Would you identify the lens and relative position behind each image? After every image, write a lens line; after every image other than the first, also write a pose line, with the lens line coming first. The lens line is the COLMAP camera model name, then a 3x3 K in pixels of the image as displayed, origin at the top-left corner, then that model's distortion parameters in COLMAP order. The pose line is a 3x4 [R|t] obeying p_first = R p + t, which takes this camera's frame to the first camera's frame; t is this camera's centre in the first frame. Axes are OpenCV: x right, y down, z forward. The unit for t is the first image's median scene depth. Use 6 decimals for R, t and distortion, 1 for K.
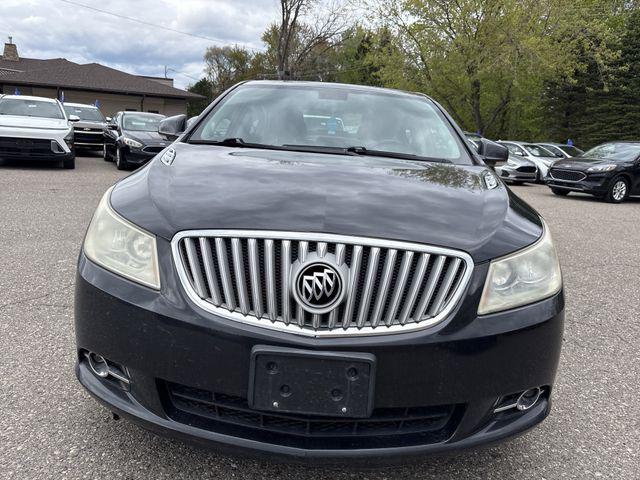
lens RADIAL K [[497.4, 0, 320.4], [0, 497.4, 242.8], [0, 0, 1]] dist [0.027723, -0.028252]
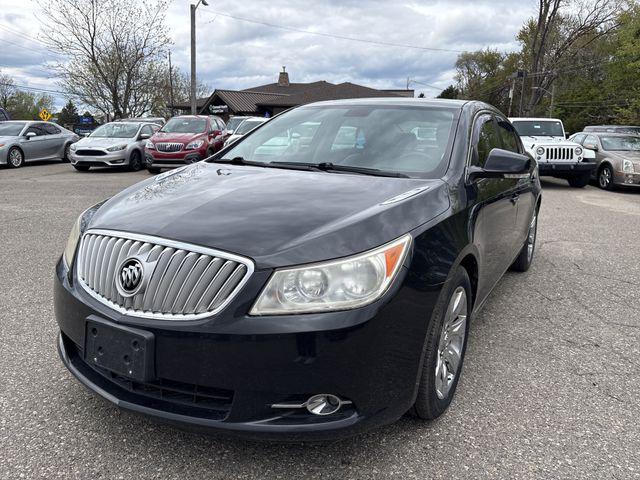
lens RADIAL K [[497.4, 0, 313.0], [0, 497.4, 245.8], [0, 0, 1]] dist [0.027723, -0.028252]
pose [[0.880512, 0.059420, -0.470285, 0.922782], [-0.064052, 0.997928, 0.006164, -0.027809], [0.469677, 0.024695, 0.882493, 0.061383]]
